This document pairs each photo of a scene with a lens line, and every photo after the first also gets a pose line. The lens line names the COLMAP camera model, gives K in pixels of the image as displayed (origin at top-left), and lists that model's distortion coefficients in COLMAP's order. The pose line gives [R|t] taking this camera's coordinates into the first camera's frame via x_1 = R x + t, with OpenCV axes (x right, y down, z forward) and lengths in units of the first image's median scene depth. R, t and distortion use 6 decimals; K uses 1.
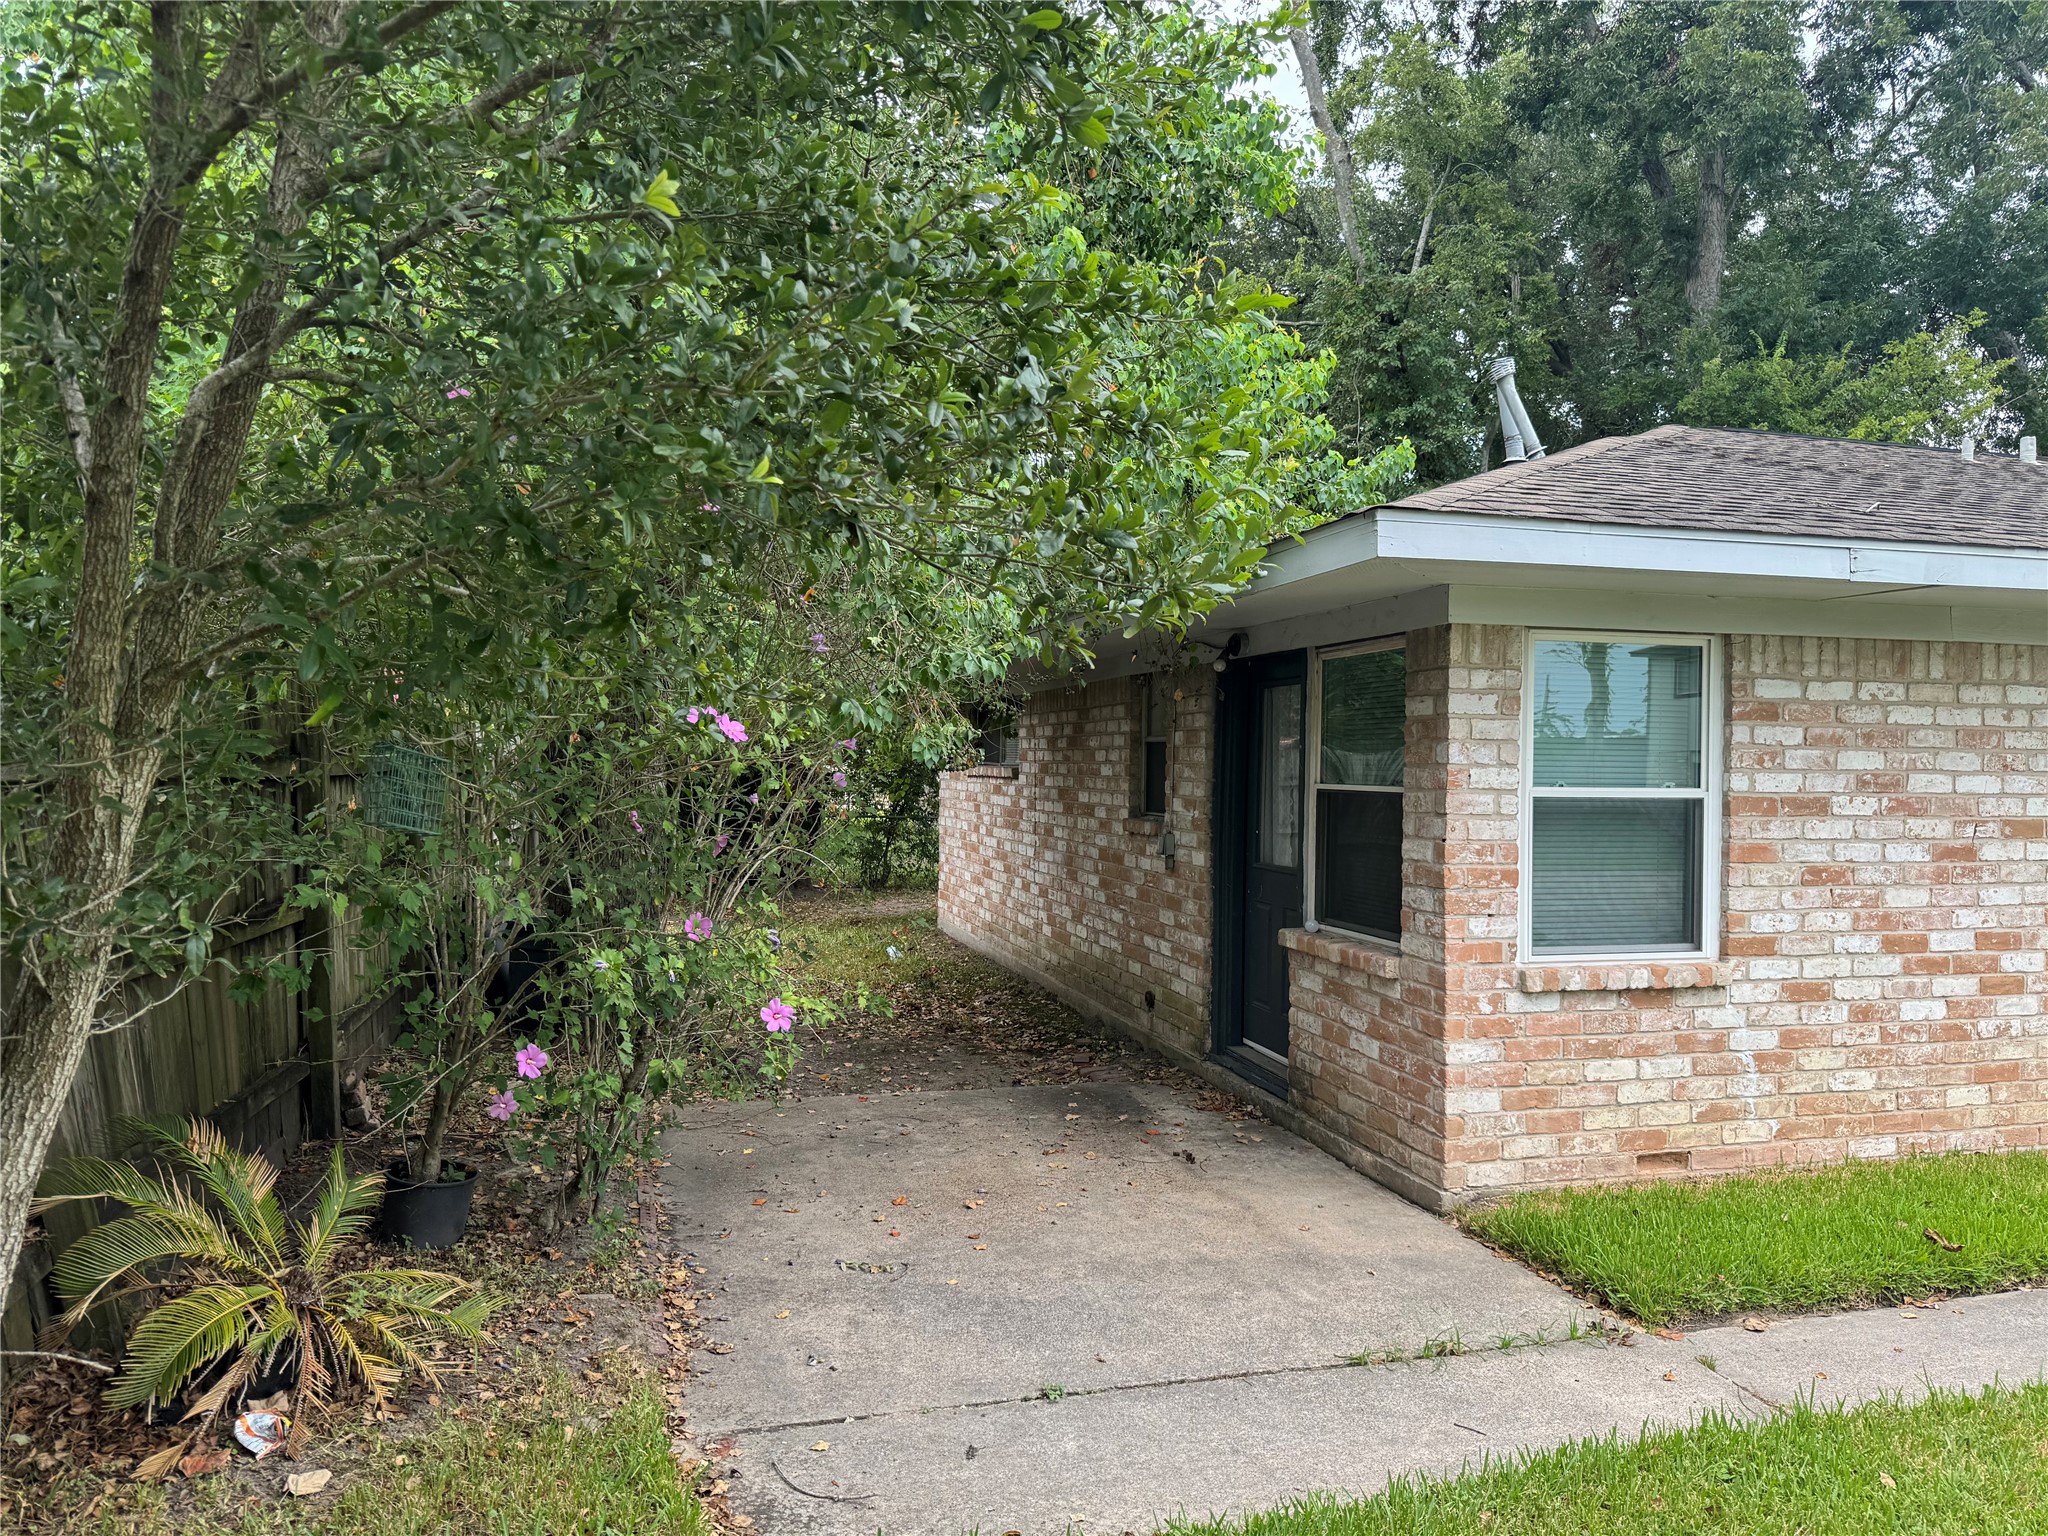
lens RADIAL K [[1395.9, 0, 1024.0], [0, 1395.9, 768.0], [0, 0, 1]] dist [0.002121, -0.000184]
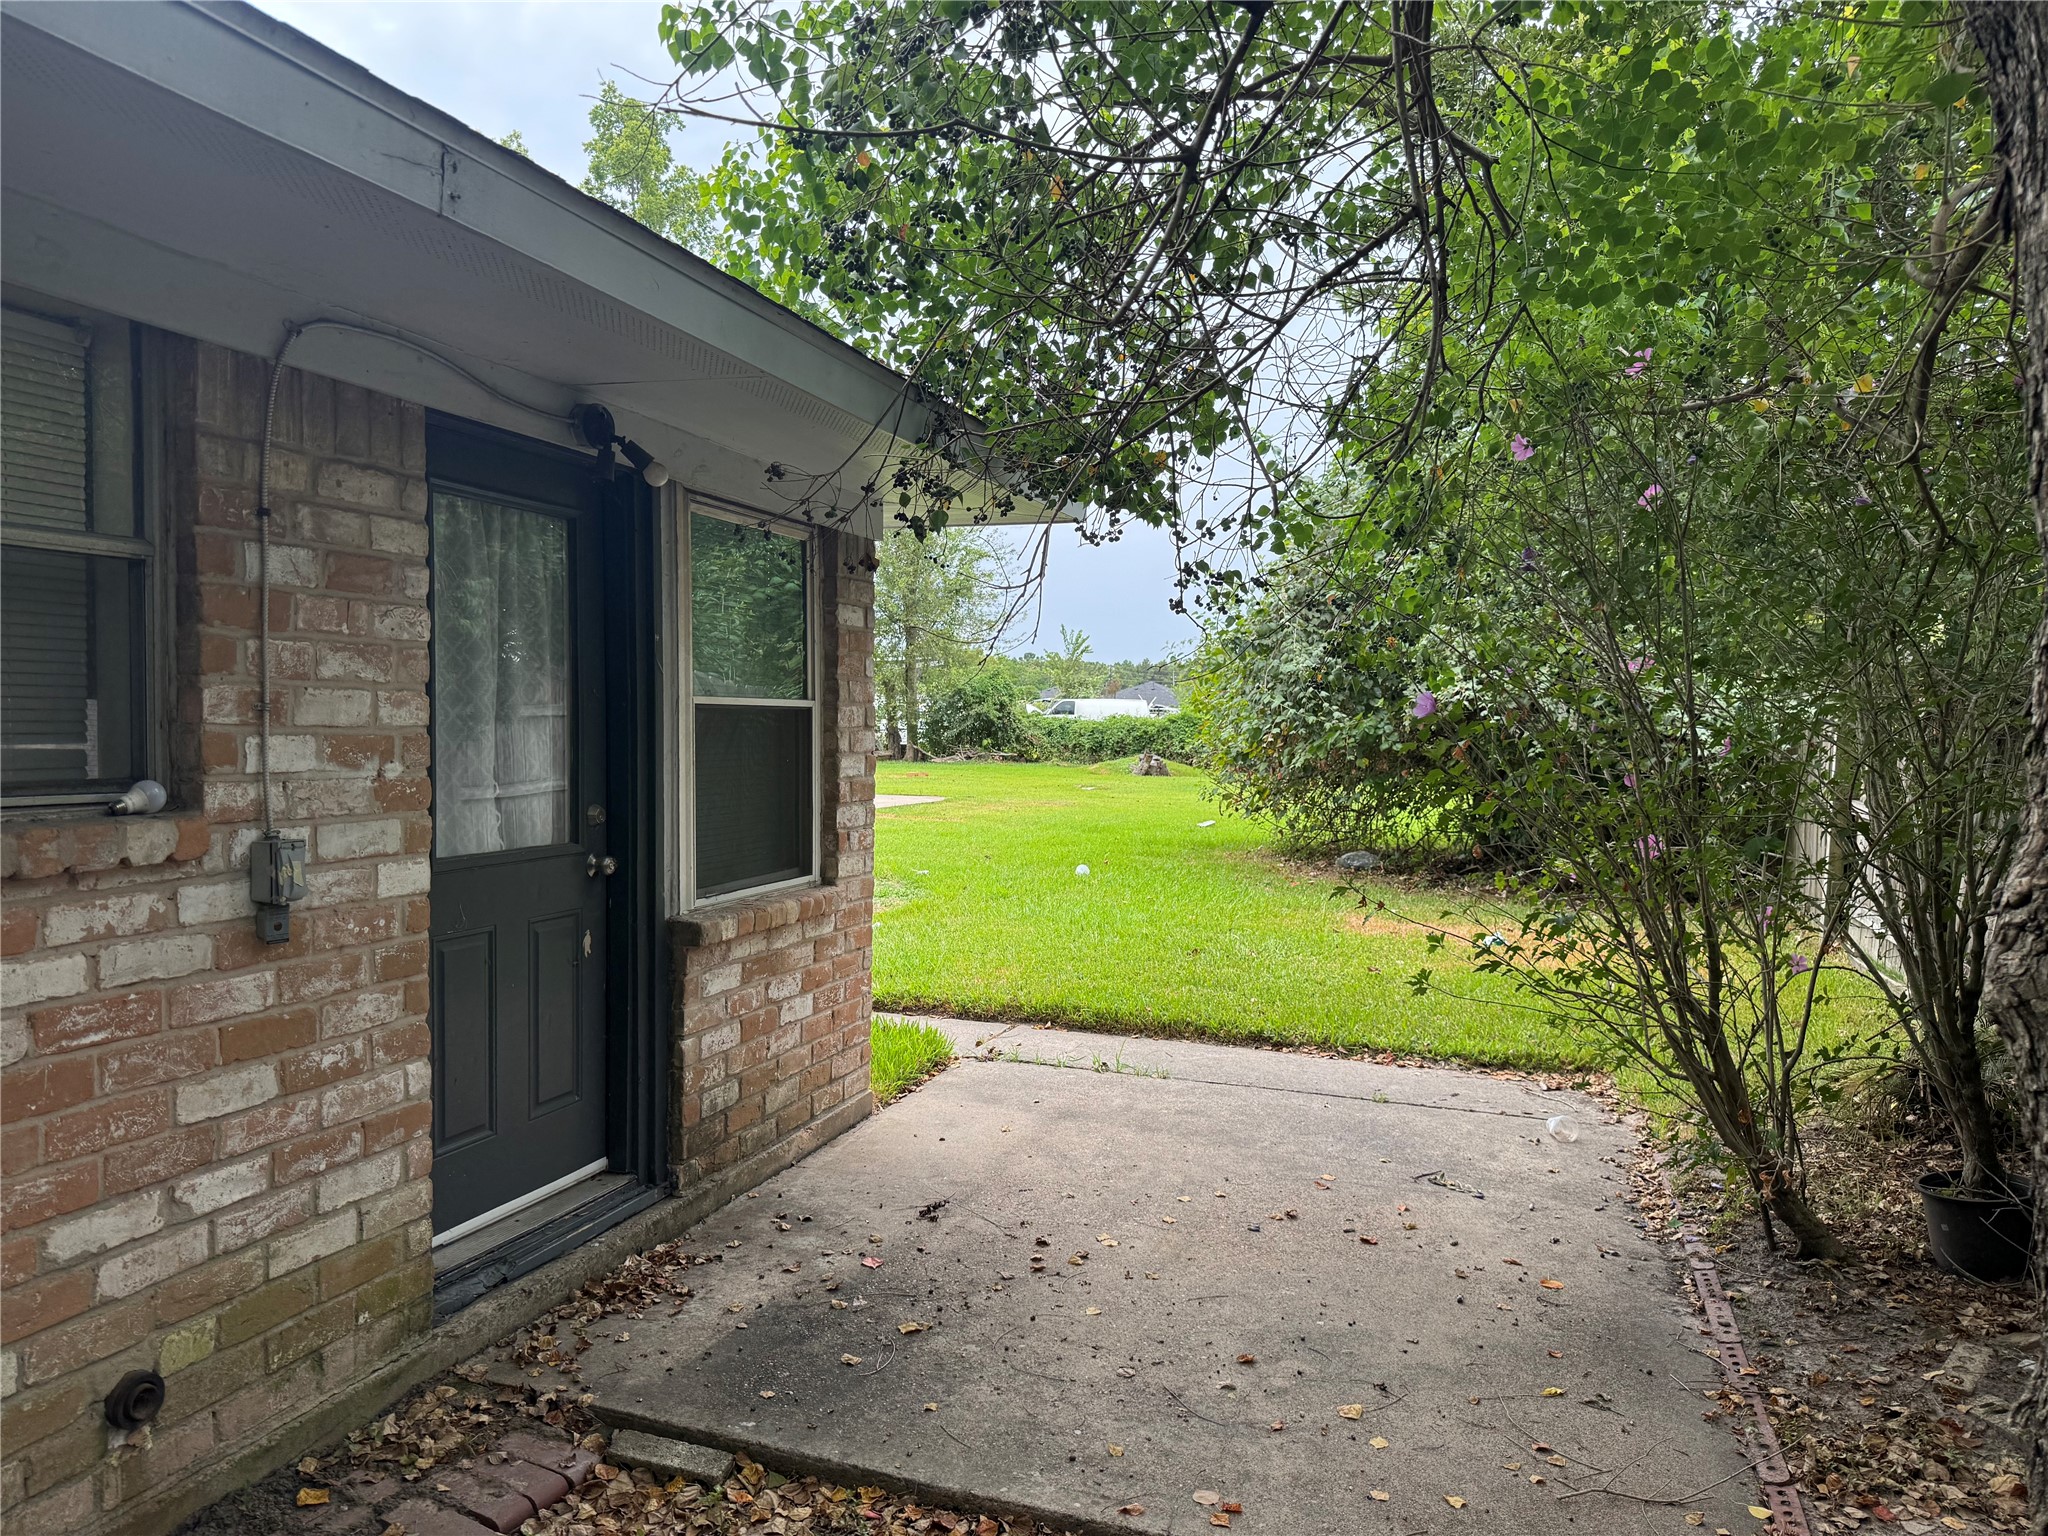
lens RADIAL K [[1460.0, 0, 1028.7], [0, 1460.0, 787.3], [0, 0, 1]] dist [0.003069, -0.001968]
pose [[-0.827637, -0.060444, 0.557999, -0.380235], [-0.025066, 0.997173, 0.070838, 0.004858], [-0.560703, 0.044642, -0.826813, 1.805762]]
